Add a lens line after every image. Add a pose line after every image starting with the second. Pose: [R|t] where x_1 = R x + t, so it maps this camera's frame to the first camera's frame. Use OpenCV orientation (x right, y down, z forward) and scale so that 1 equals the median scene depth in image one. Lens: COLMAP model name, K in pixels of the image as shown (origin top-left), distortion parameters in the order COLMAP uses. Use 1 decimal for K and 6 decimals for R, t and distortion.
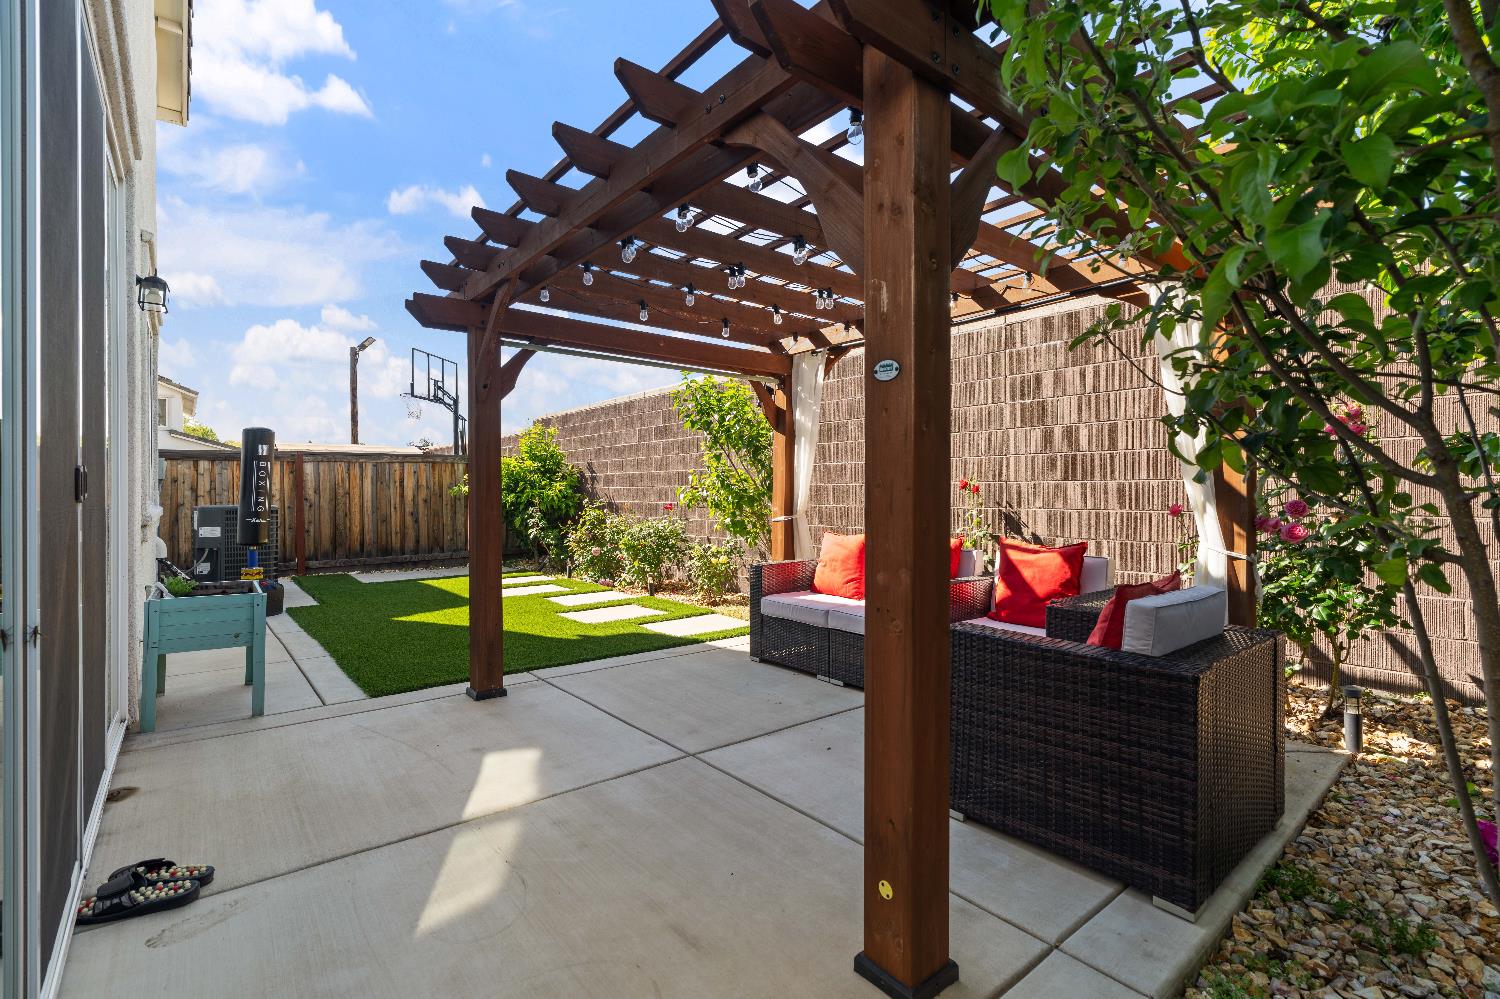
lens RADIAL K [[685.3, 0, 745.2], [0, 685.3, 501.3], [0, 0, 1]] dist [-0.000357, 0.000383]
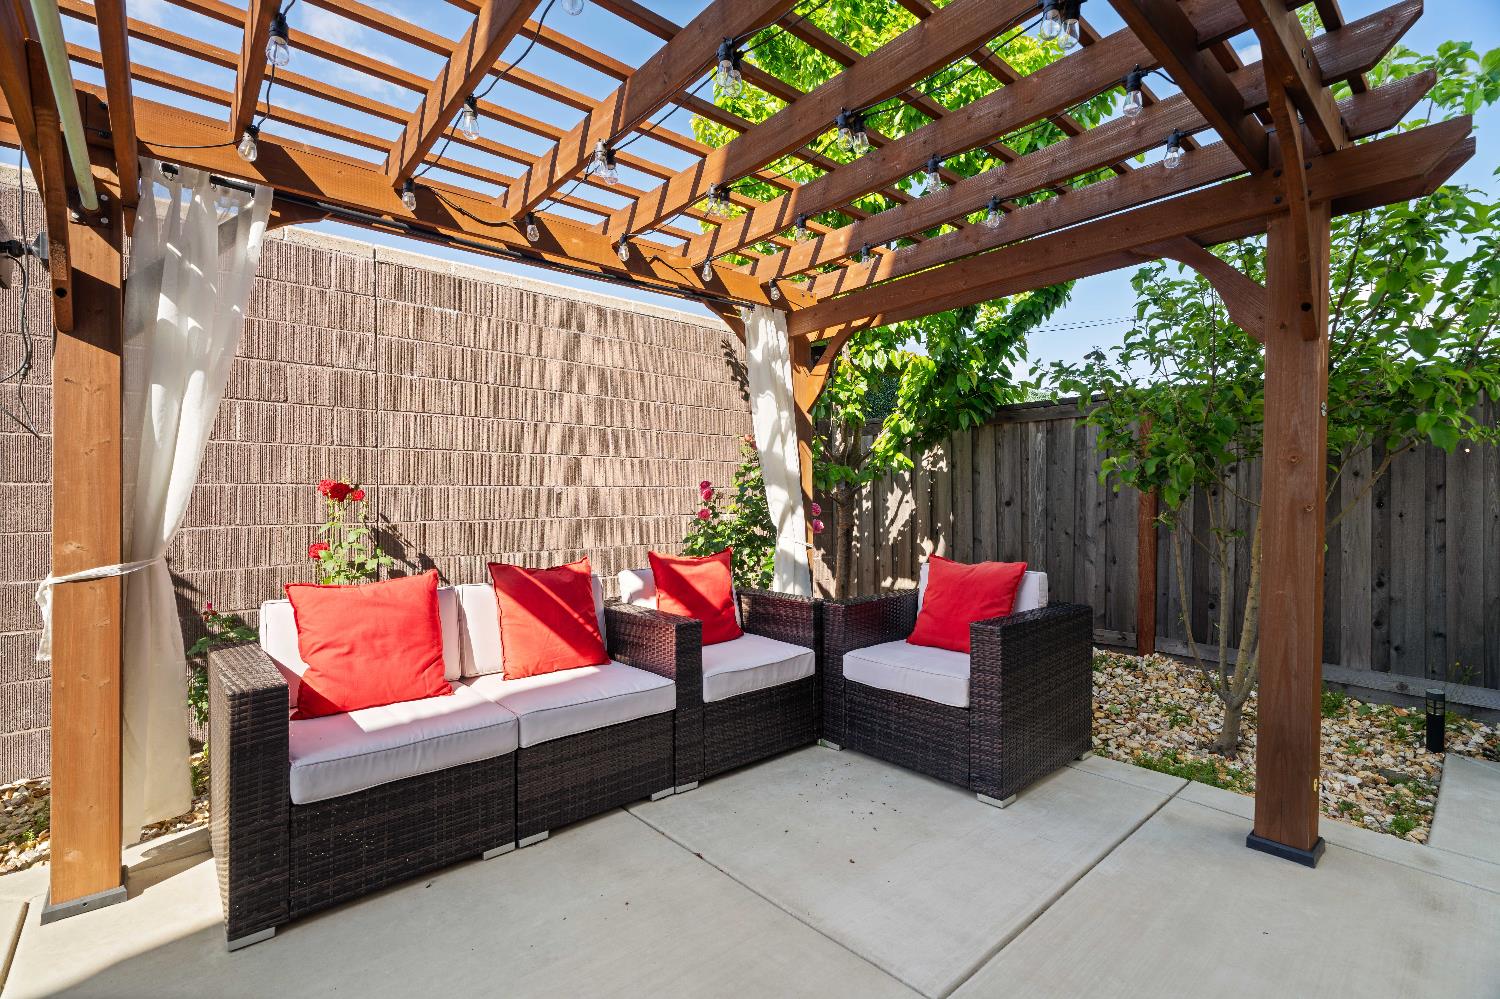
lens RADIAL K [[677.1, 0, 744.5], [0, 677.1, 508.8], [0, 0, 1]] dist [-0.003110, 0.000192]
pose [[-0.040259, -0.013233, 0.999102, -0.407877], [0.018075, 0.999739, 0.013970, -0.009011], [-0.999026, 0.018621, -0.040009, 0.817213]]
